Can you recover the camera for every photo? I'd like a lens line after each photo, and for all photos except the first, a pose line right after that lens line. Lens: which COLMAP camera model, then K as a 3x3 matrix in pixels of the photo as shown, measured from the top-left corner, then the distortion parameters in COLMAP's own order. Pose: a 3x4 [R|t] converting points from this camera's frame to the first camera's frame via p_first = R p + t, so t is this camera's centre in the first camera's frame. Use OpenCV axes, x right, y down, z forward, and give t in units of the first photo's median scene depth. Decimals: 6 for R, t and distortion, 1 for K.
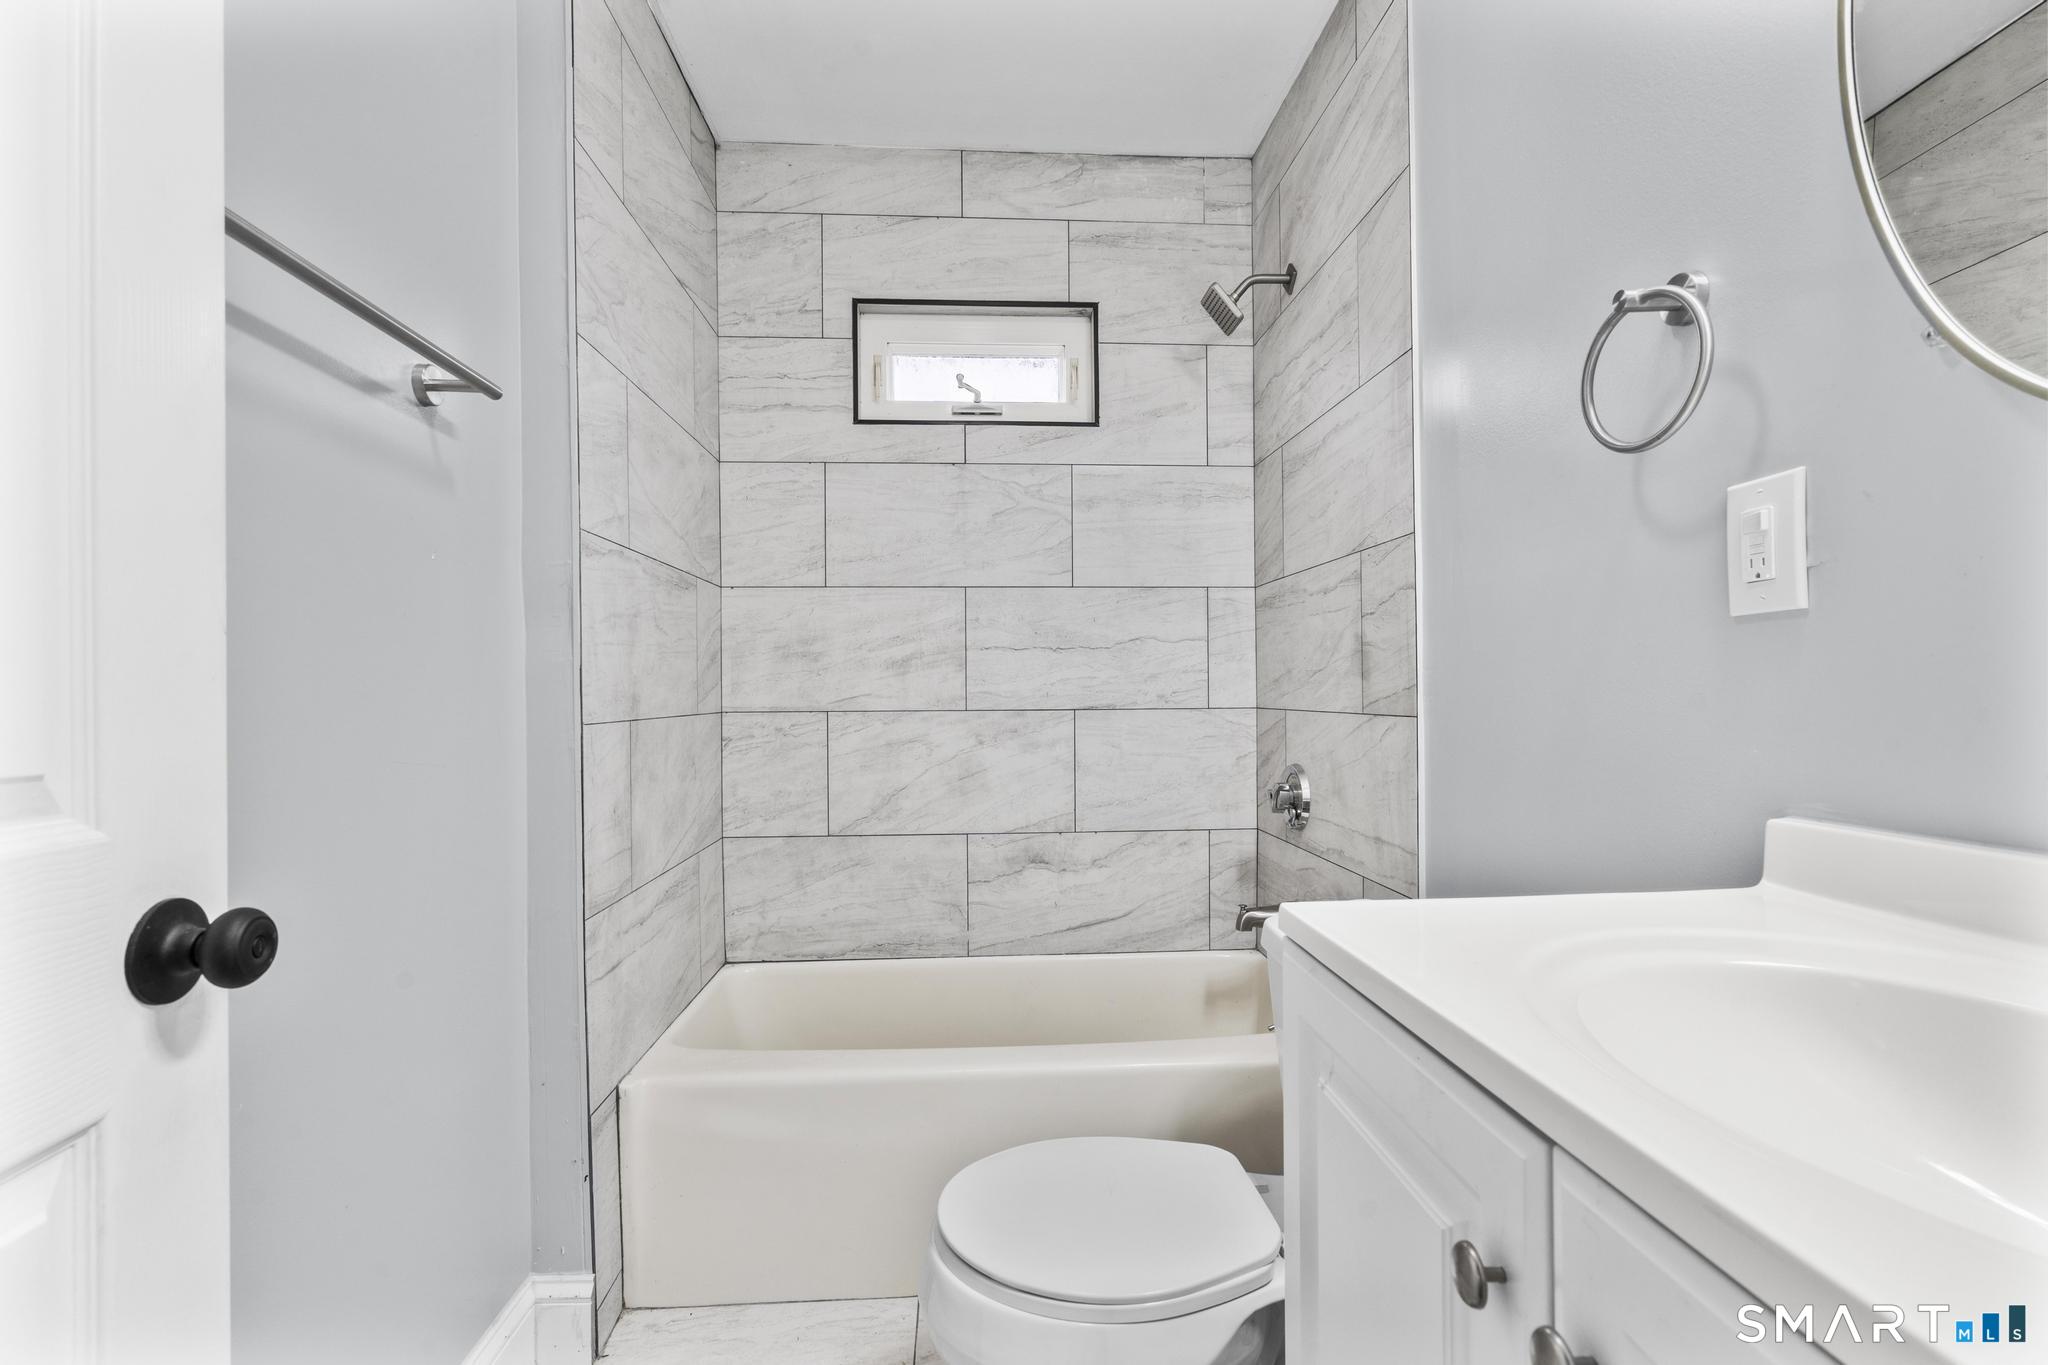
lens RADIAL K [[917.3, 0, 1025.5], [0, 917.3, 686.8], [0, 0, 1]] dist [-0.007293, 0.003764]
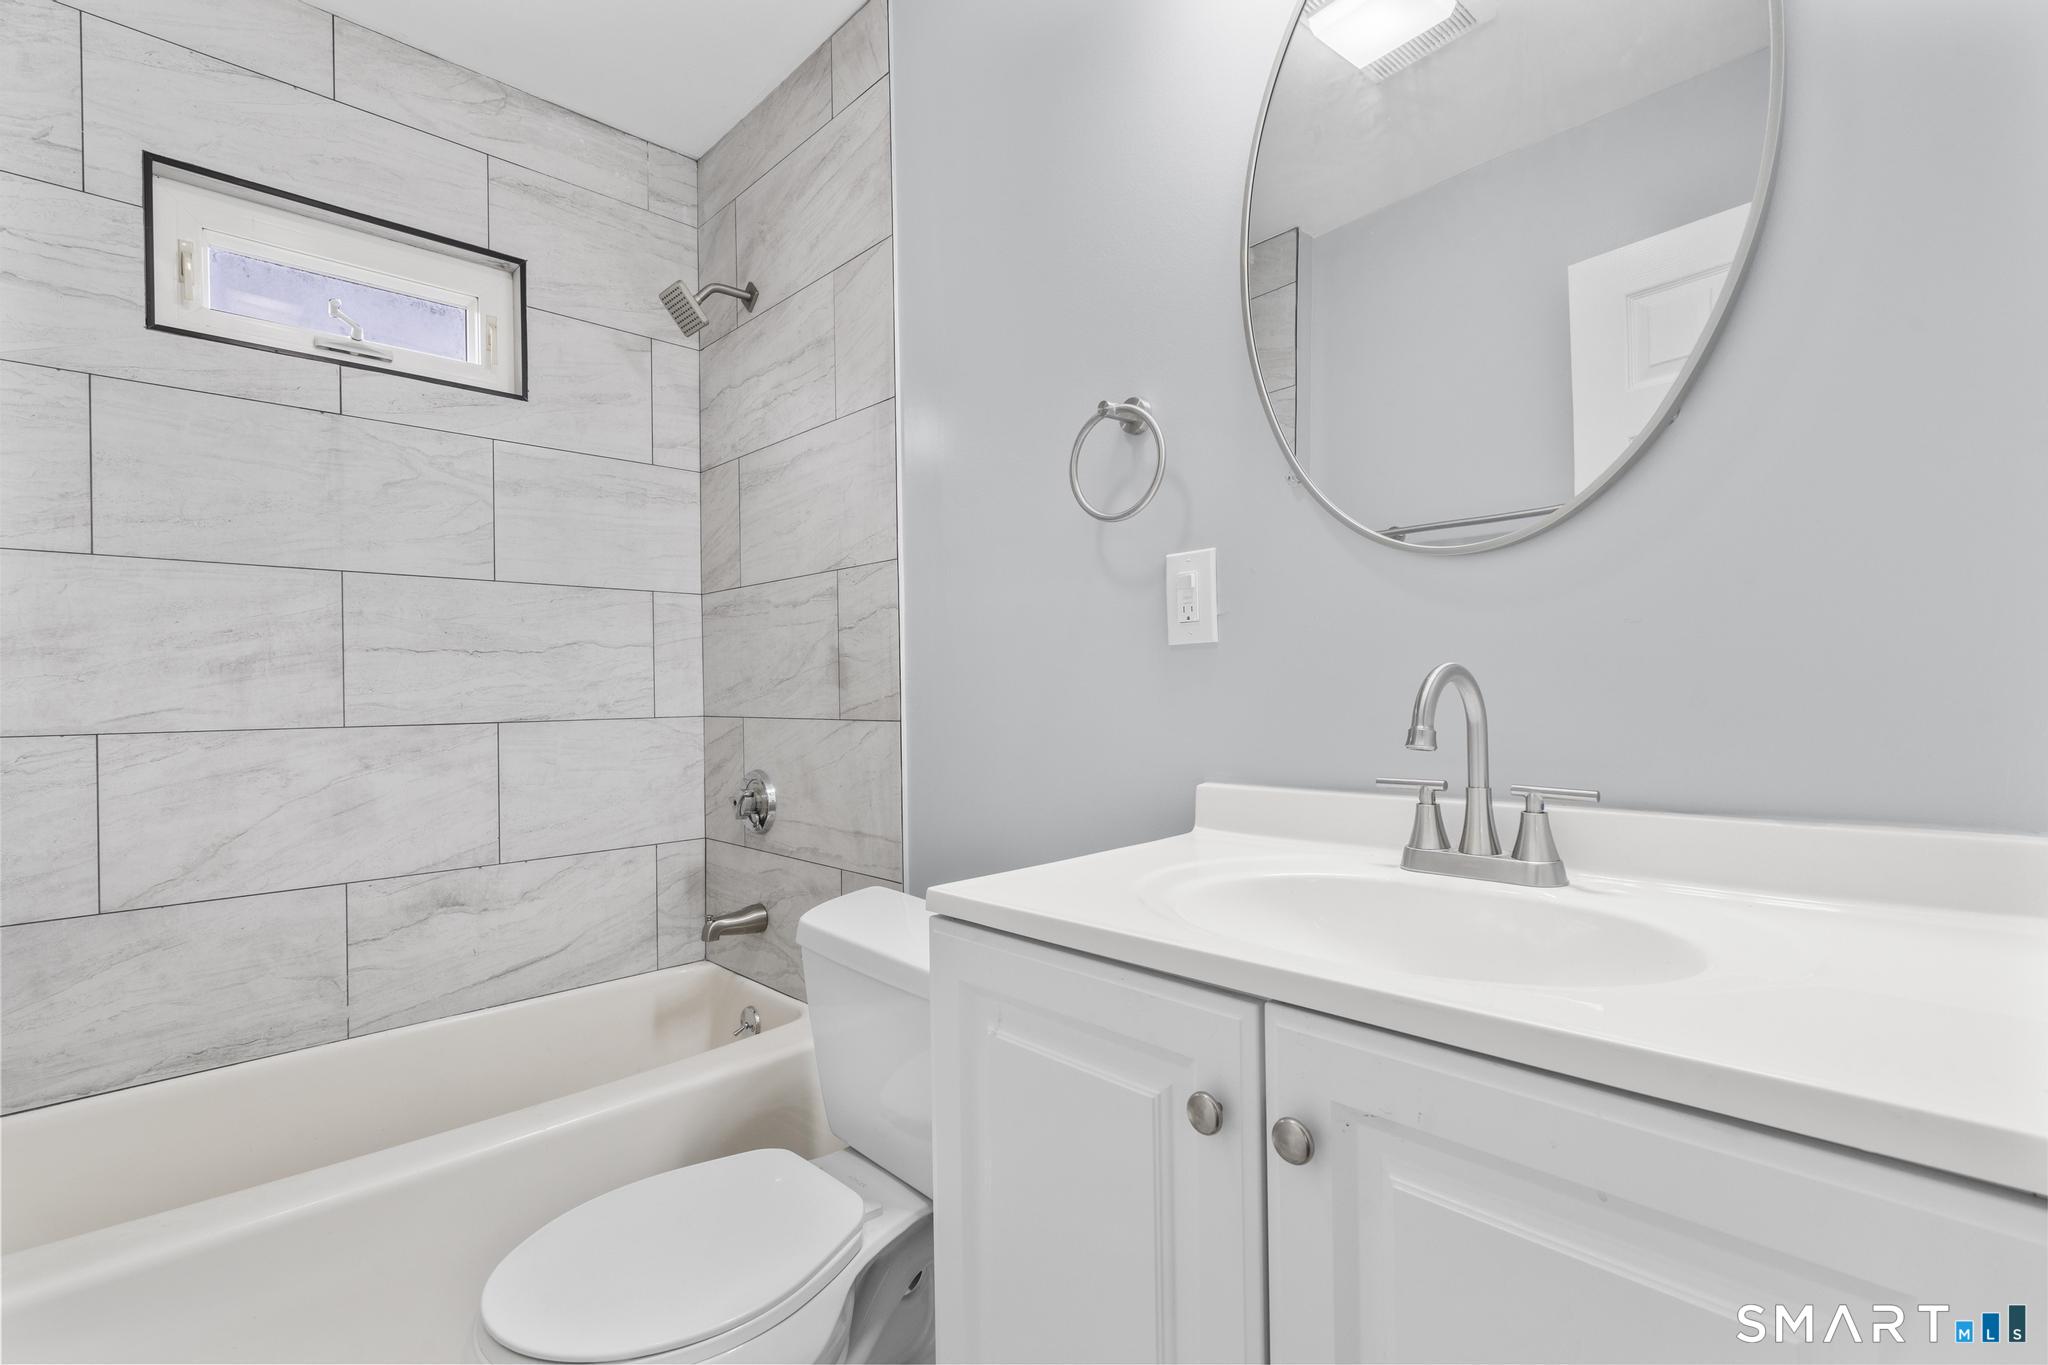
lens RADIAL K [[917.3, 0, 1025.3], [0, 917.3, 689.6], [0, 0, 1]] dist [-0.007293, 0.003764]
pose [[0.761074, -0.002136, 0.648661, -0.129486], [0.004709, 0.999986, -0.002232, -0.002011], [-0.648648, 0.004753, 0.761074, 0.020321]]
